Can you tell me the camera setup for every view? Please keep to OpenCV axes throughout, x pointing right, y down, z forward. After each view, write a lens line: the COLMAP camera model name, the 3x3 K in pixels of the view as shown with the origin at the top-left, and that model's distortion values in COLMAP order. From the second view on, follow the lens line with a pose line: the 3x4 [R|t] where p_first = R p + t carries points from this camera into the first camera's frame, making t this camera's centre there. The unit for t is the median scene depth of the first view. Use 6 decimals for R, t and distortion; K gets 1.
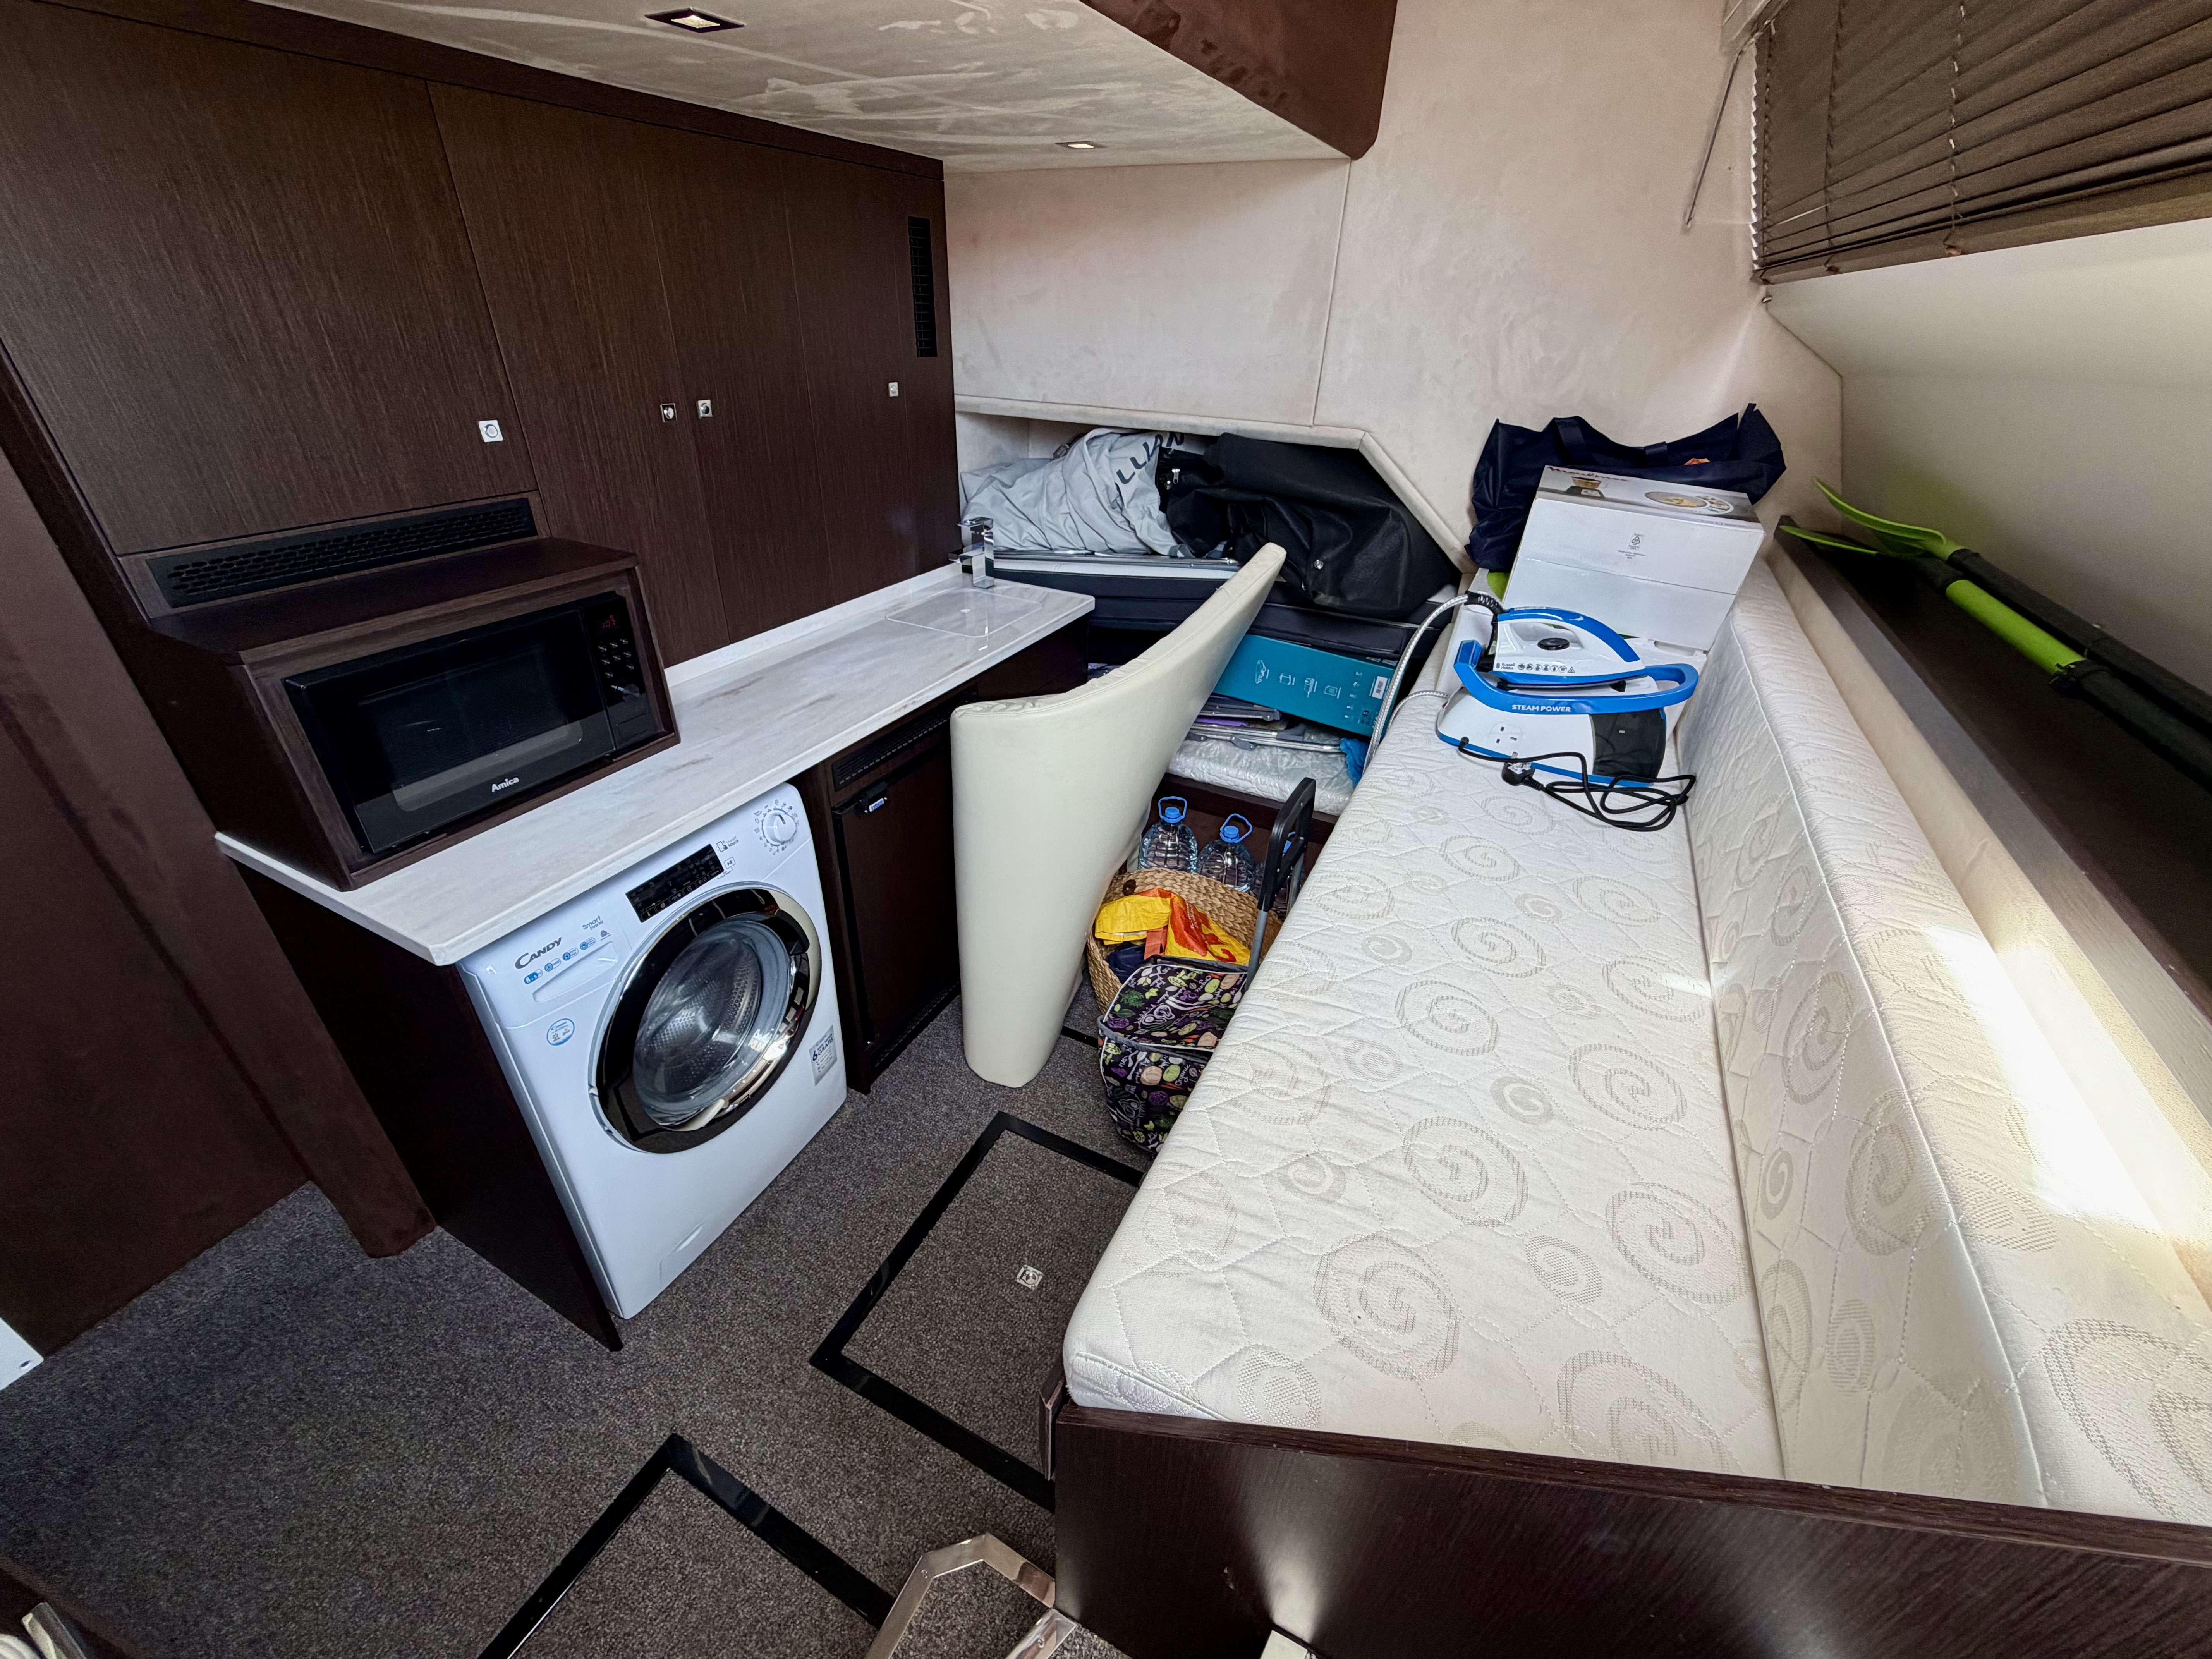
lens RADIAL K [[882.0, 0, 1099.2], [0, 882.0, 829.2], [0, 0, 1]] dist [-0.000593, 0.000205]
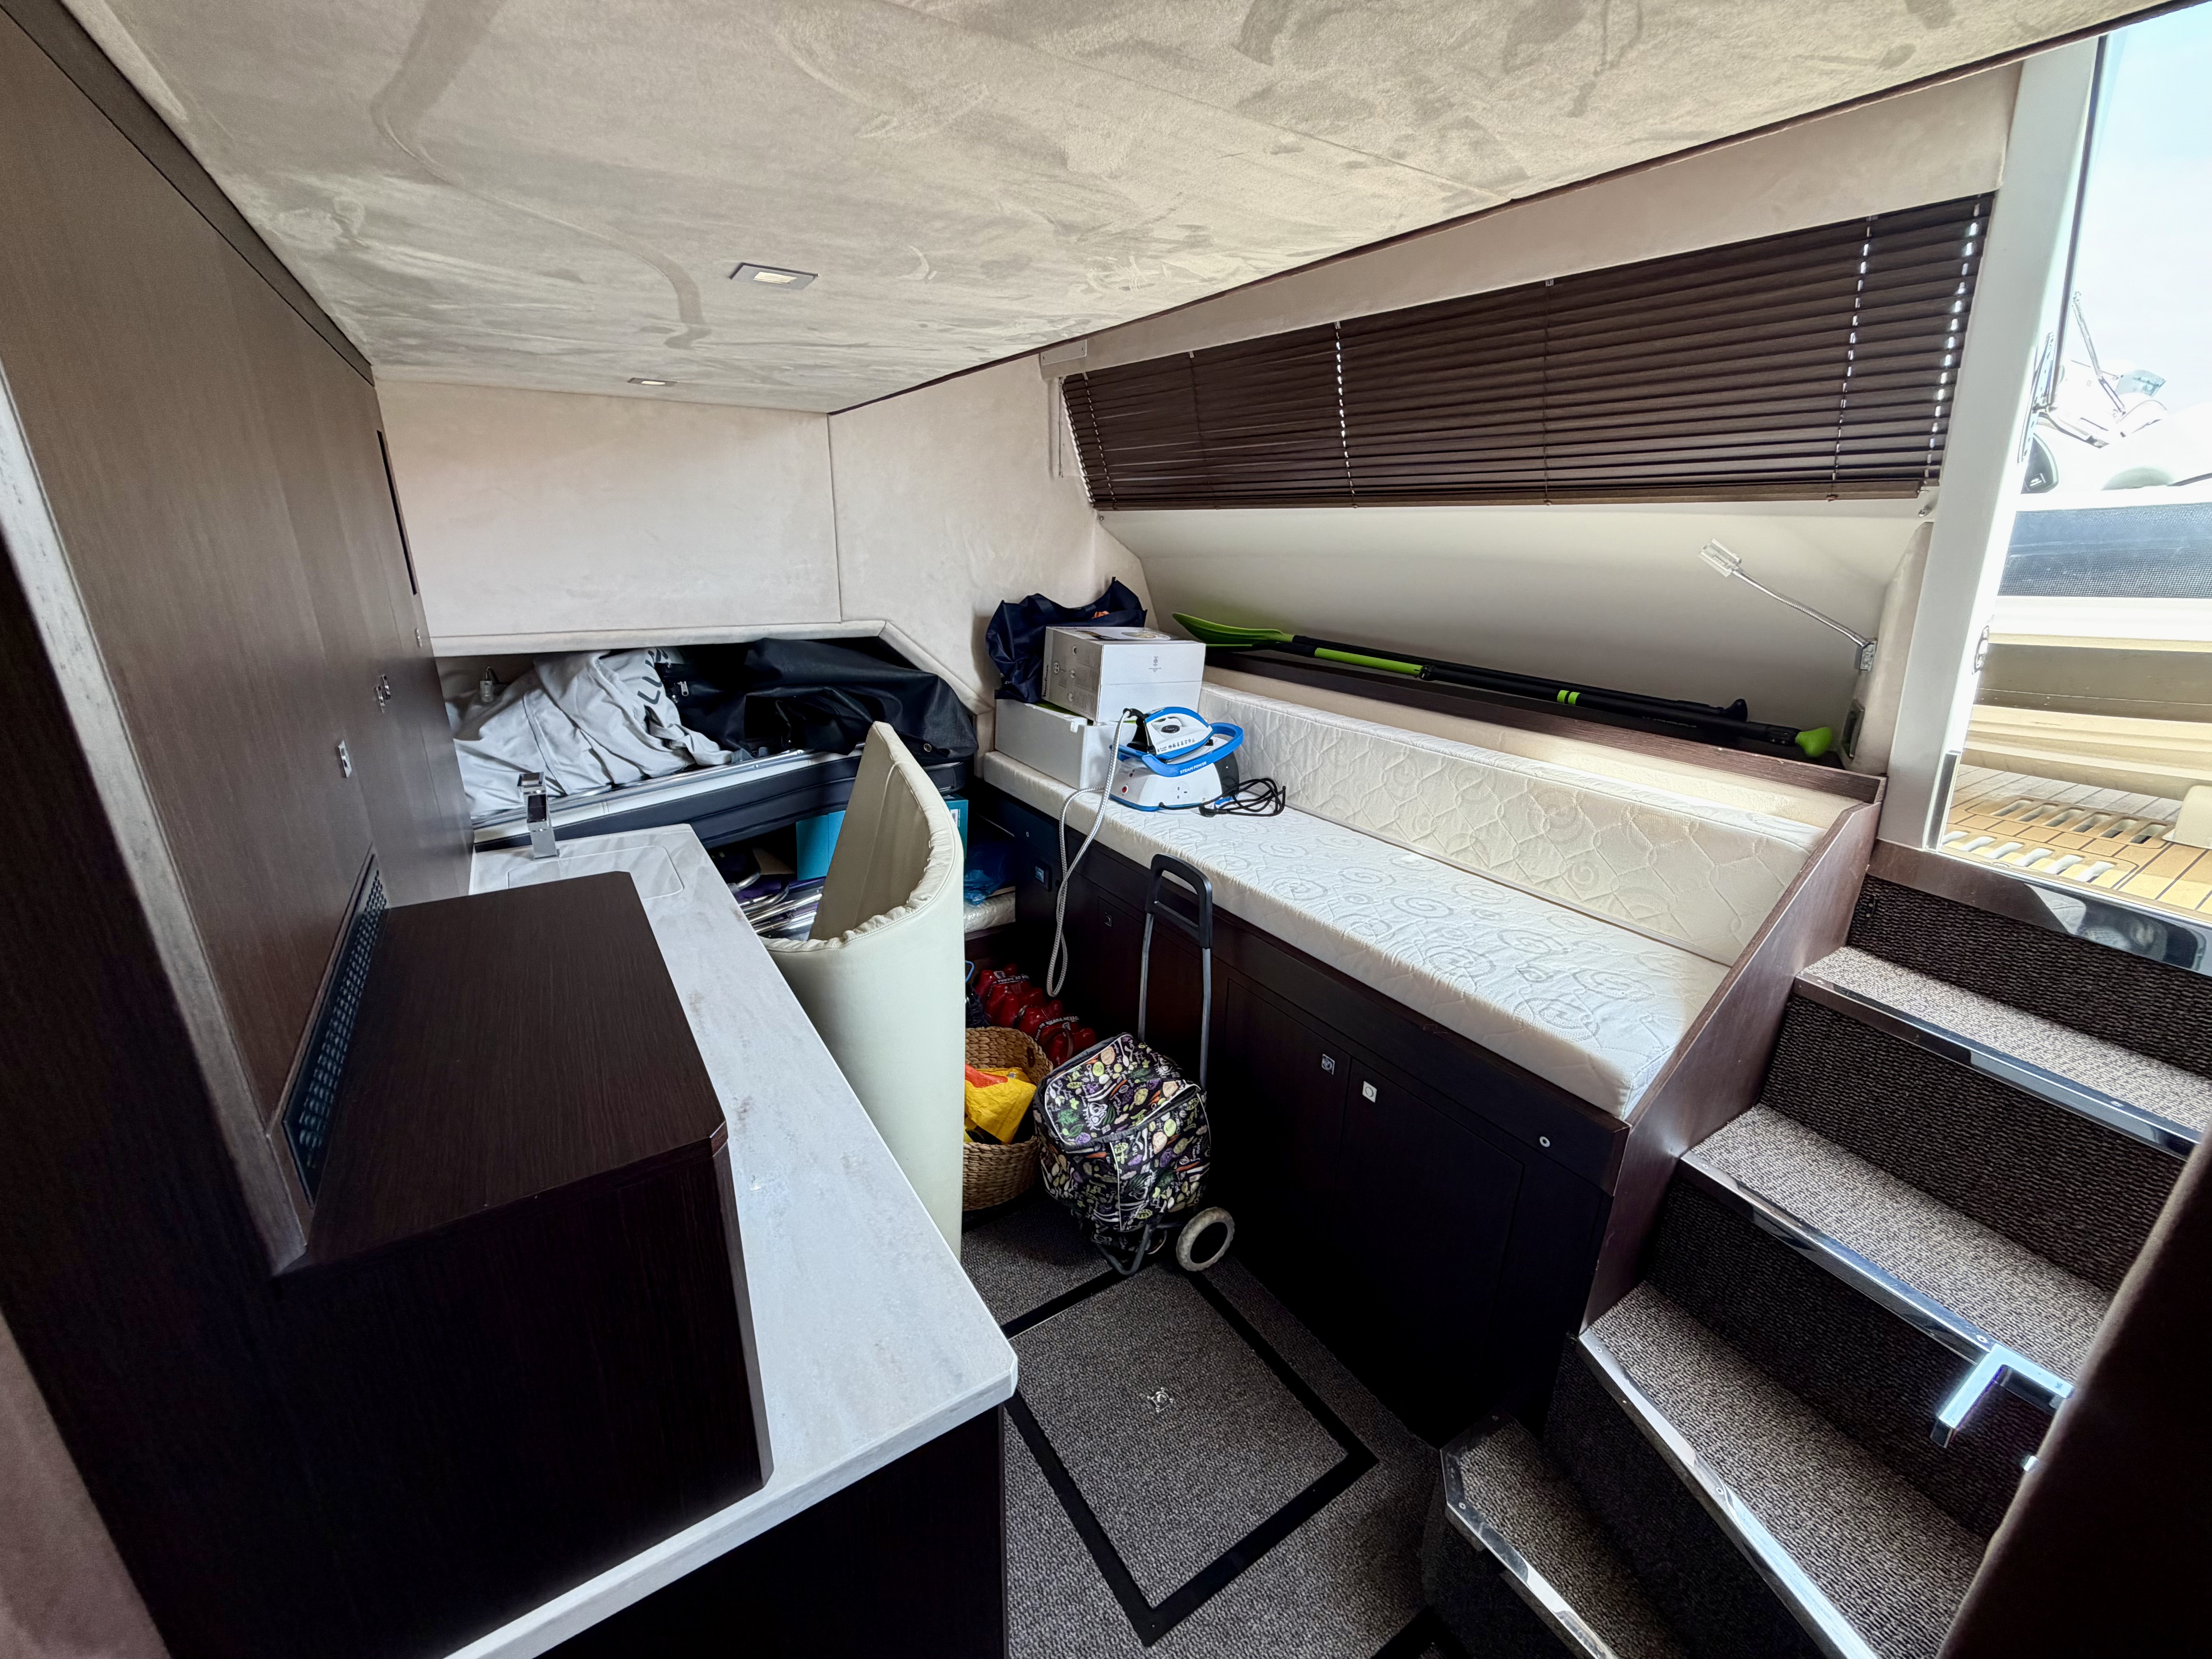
lens RADIAL K [[882.0, 0, 1099.2], [0, 882.0, 829.2], [0, 0, 1]] dist [-0.000593, 0.000205]
pose [[0.501011, -0.294696, 0.813721, -0.766396], [0.439656, 0.896542, 0.053993, -0.176010], [-0.745447, 0.330706, 0.578742, 0.245292]]
